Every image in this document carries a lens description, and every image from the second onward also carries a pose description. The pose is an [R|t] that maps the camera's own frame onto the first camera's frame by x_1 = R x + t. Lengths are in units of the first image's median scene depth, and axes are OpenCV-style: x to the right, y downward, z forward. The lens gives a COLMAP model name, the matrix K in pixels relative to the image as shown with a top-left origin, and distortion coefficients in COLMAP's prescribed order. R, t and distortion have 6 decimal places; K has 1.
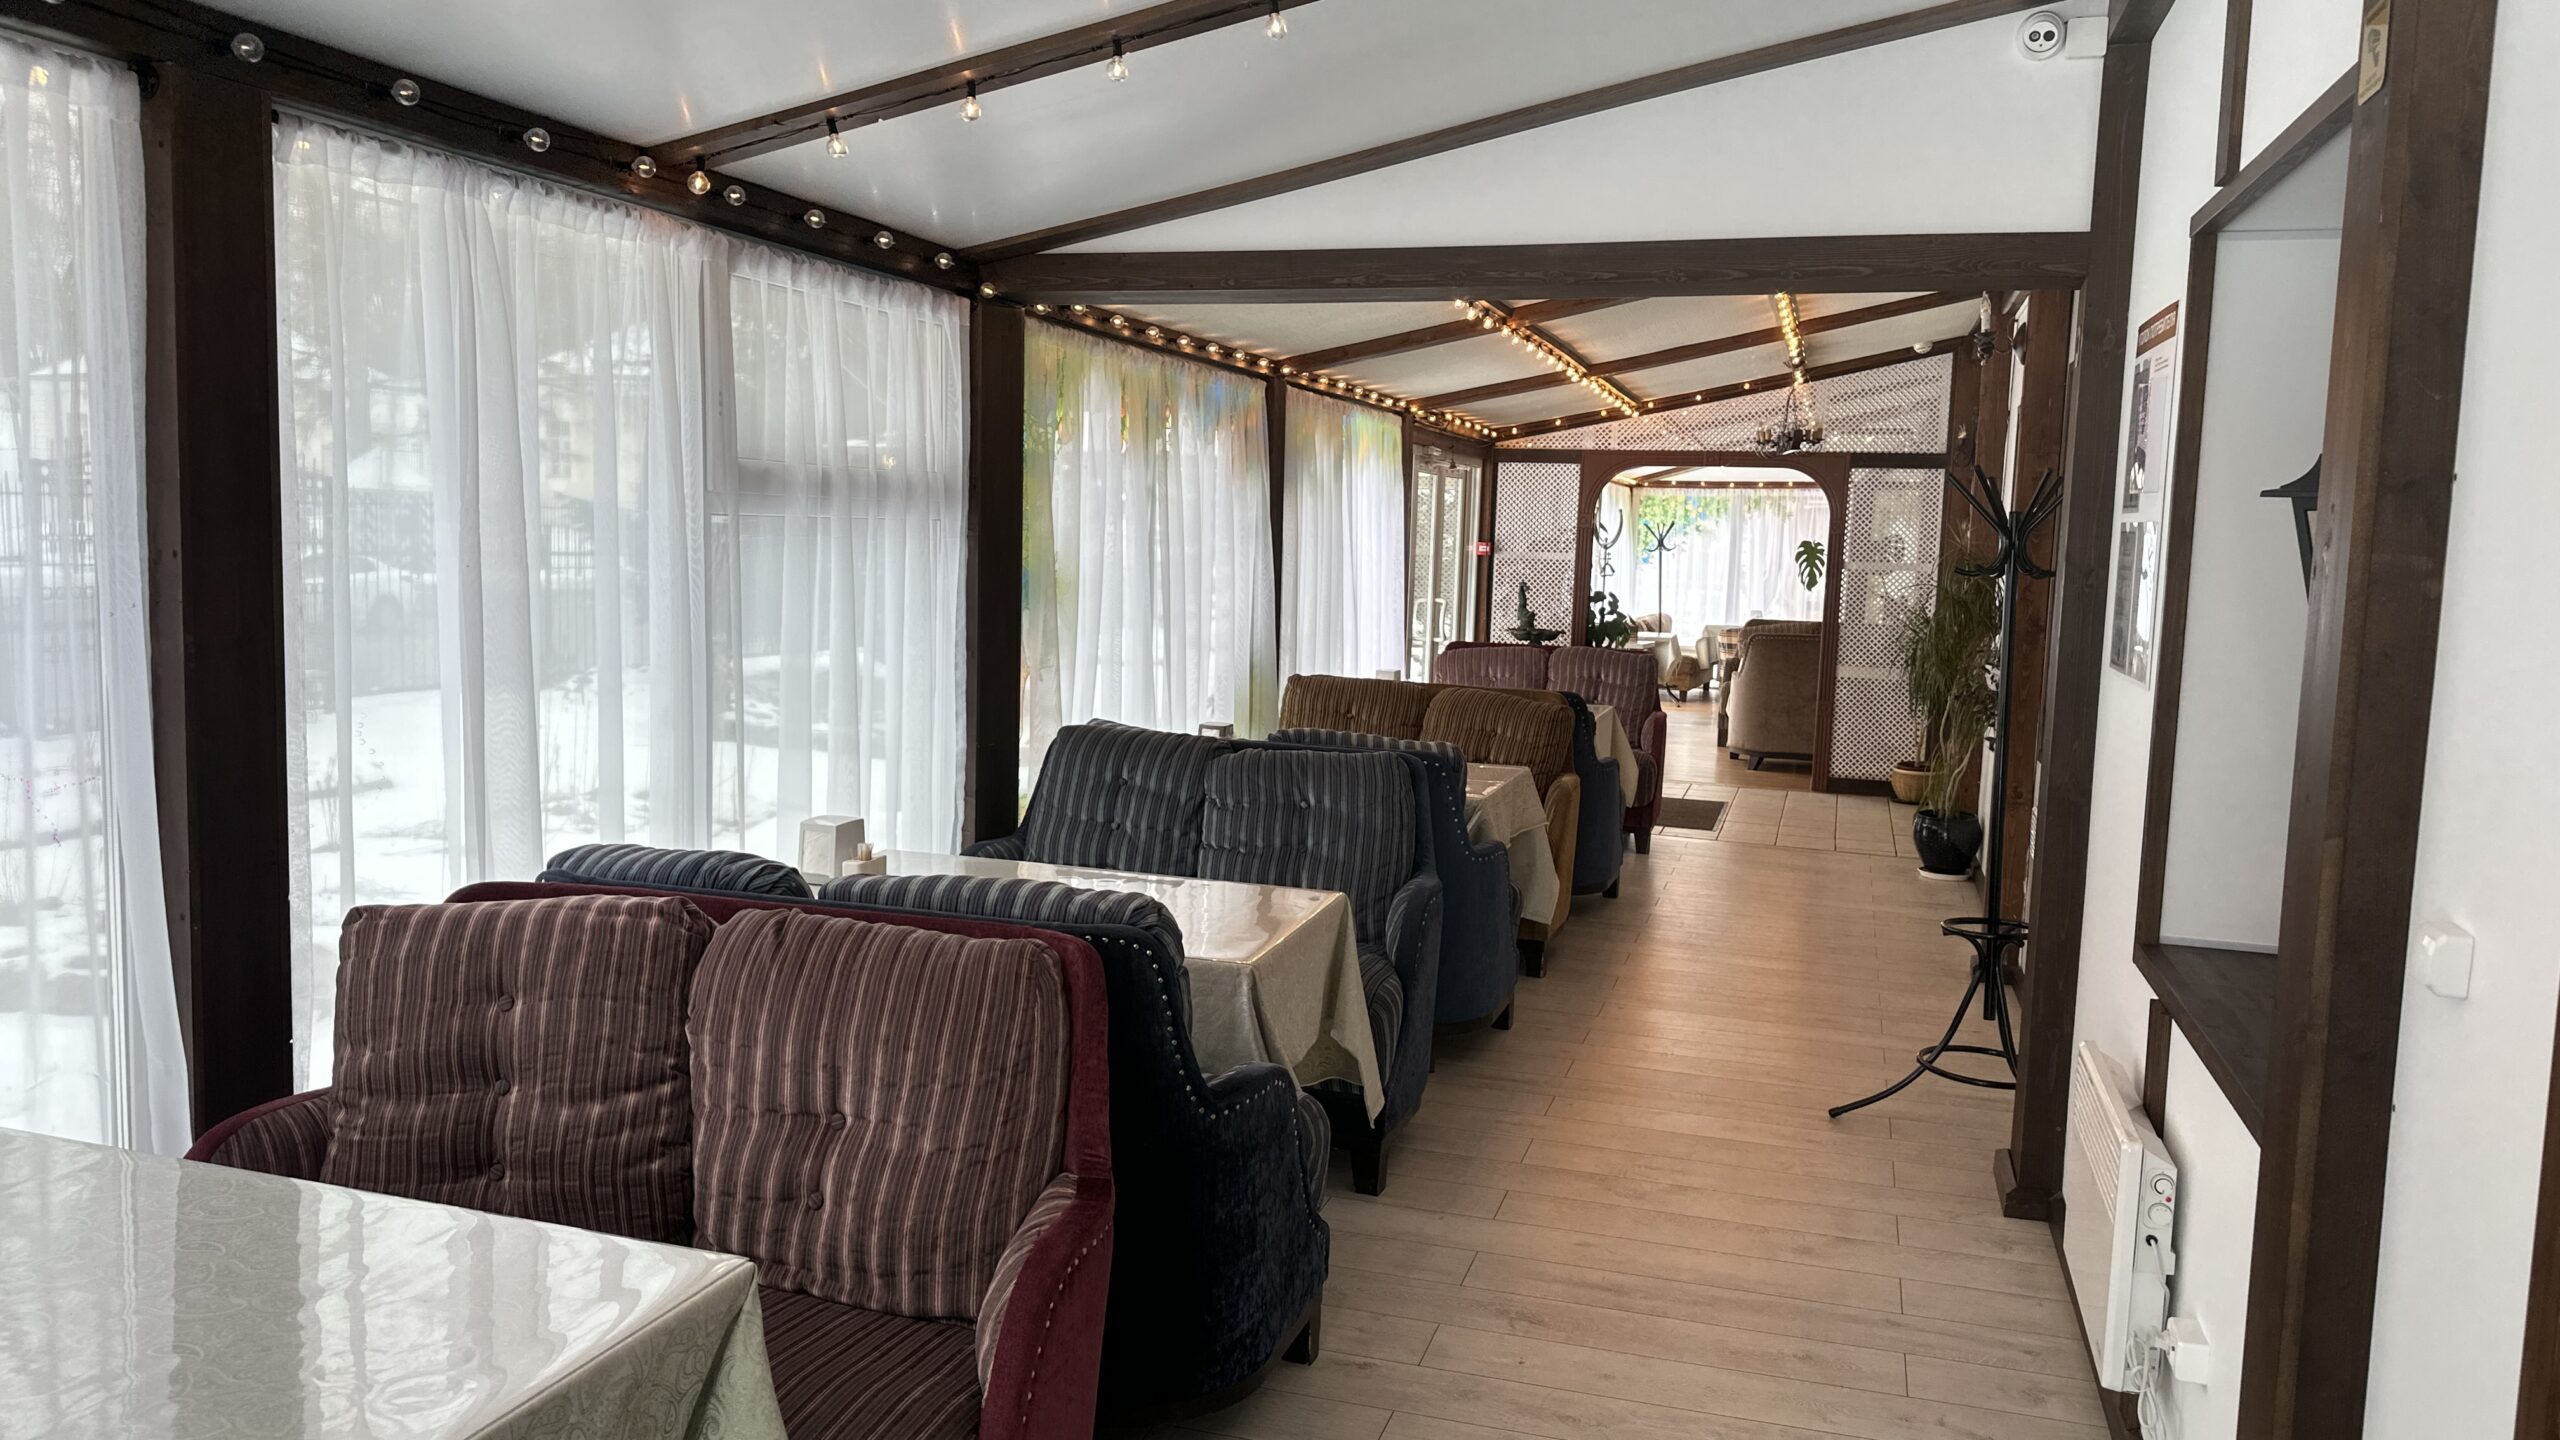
lens RADIAL K [[1782.5, 0, 1267.0], [0, 1782.5, 707.0], [0, 0, 1]] dist [0.178128, -0.302055]
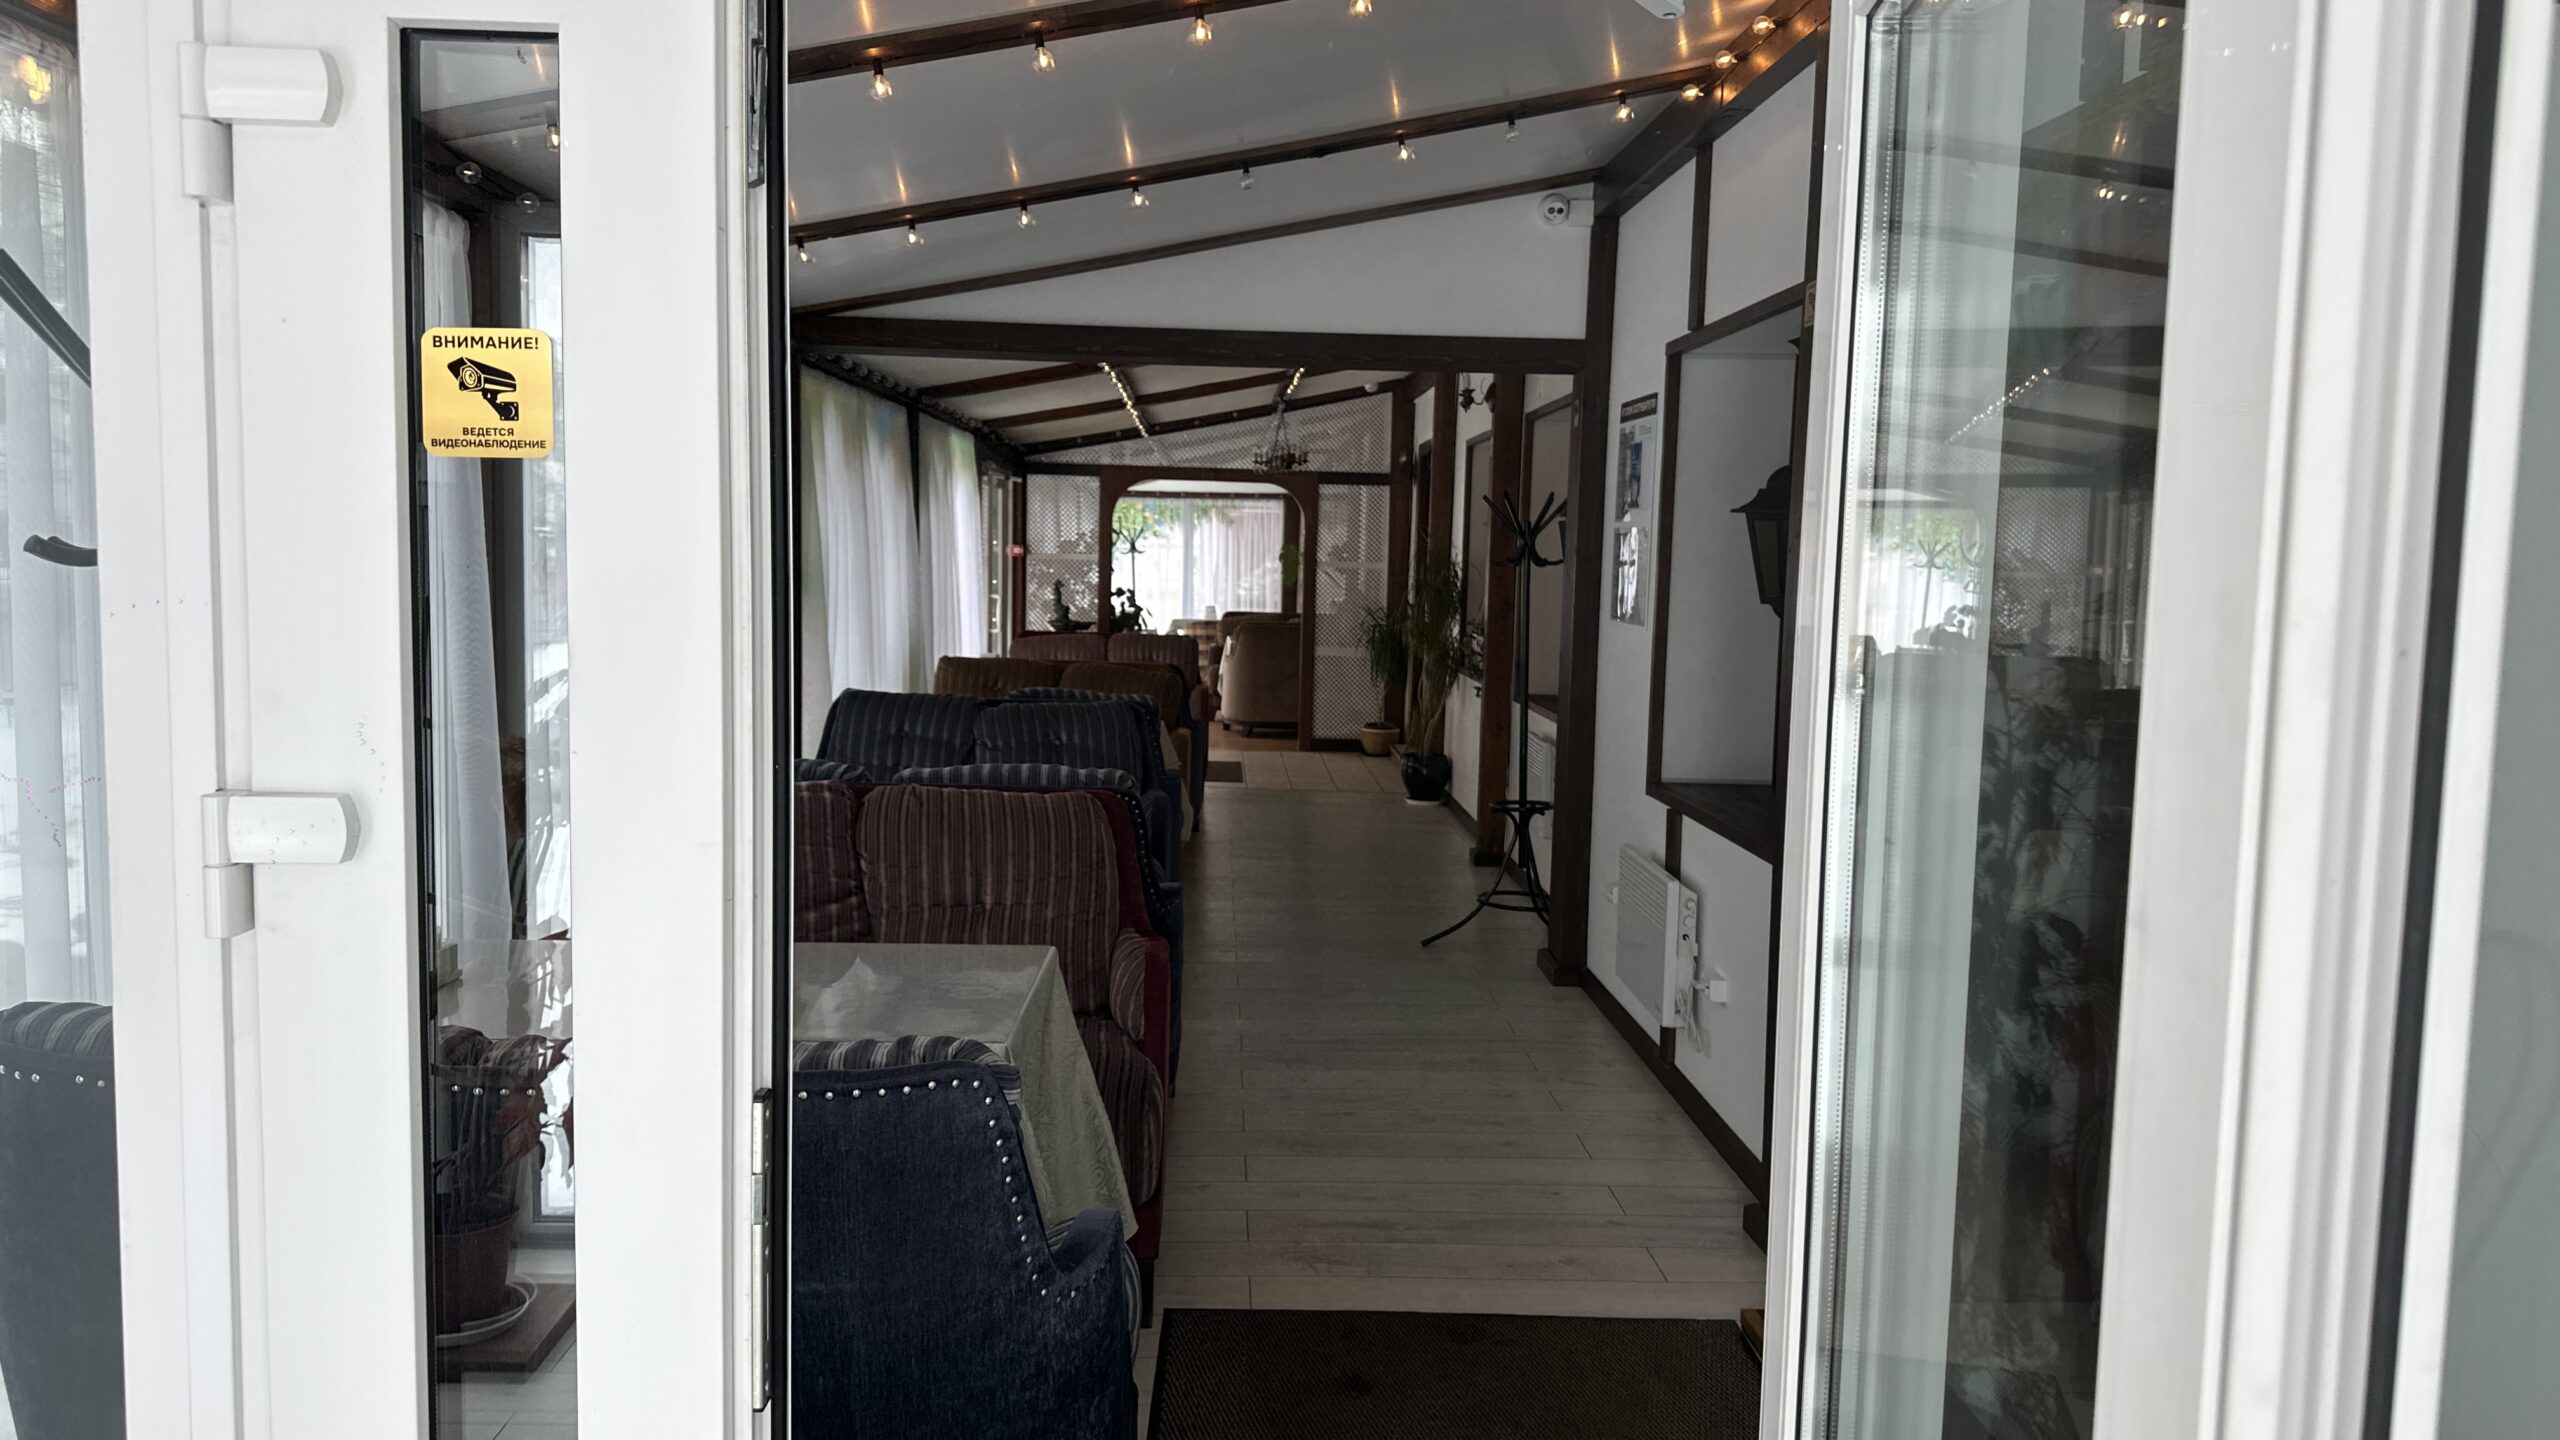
lens RADIAL K [[1782.5, 0, 1267.0], [0, 1782.5, 707.0], [0, 0, 1]] dist [0.178128, -0.302055]
pose [[0.944121, -0.036164, 0.327609, -0.119820], [0.037014, 0.999308, 0.003645, 0.013337], [-0.327514, 0.008685, 0.944806, -0.132755]]
